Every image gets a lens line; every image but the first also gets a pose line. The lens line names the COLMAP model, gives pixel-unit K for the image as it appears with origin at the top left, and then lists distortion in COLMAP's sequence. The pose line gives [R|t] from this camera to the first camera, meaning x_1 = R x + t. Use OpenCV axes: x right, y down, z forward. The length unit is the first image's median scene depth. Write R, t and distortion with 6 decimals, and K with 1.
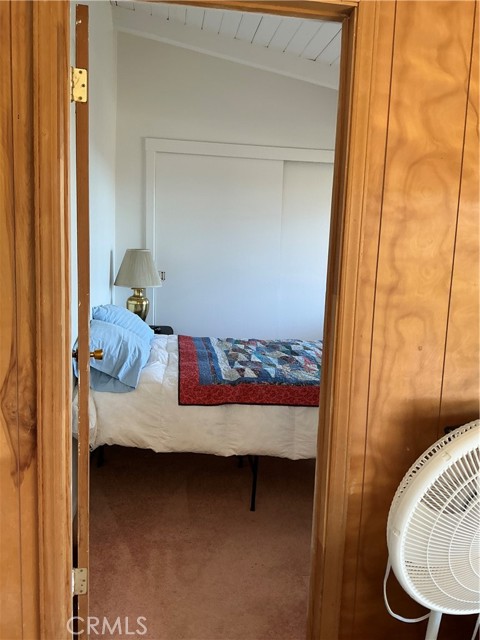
lens RADIAL K [[536.4, 0, 240.3], [0, 536.4, 319.0], [0, 0, 1]] dist [0.060939, -0.096660]
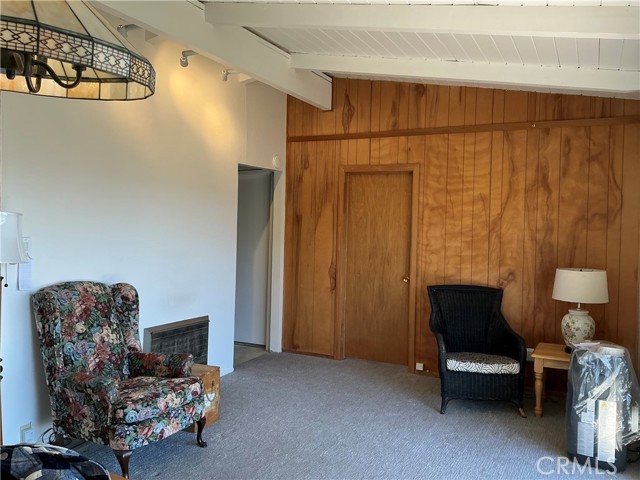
lens RADIAL K [[536.4, 0, 319.7], [0, 536.4, 239.5], [0, 0, 1]] dist [0.060939, -0.096660]
pose [[0.999749, -0.010450, 0.019836, -0.480113], [0.013027, 0.990821, -0.134554, 0.366657], [-0.018248, 0.134779, 0.990708, -2.431015]]
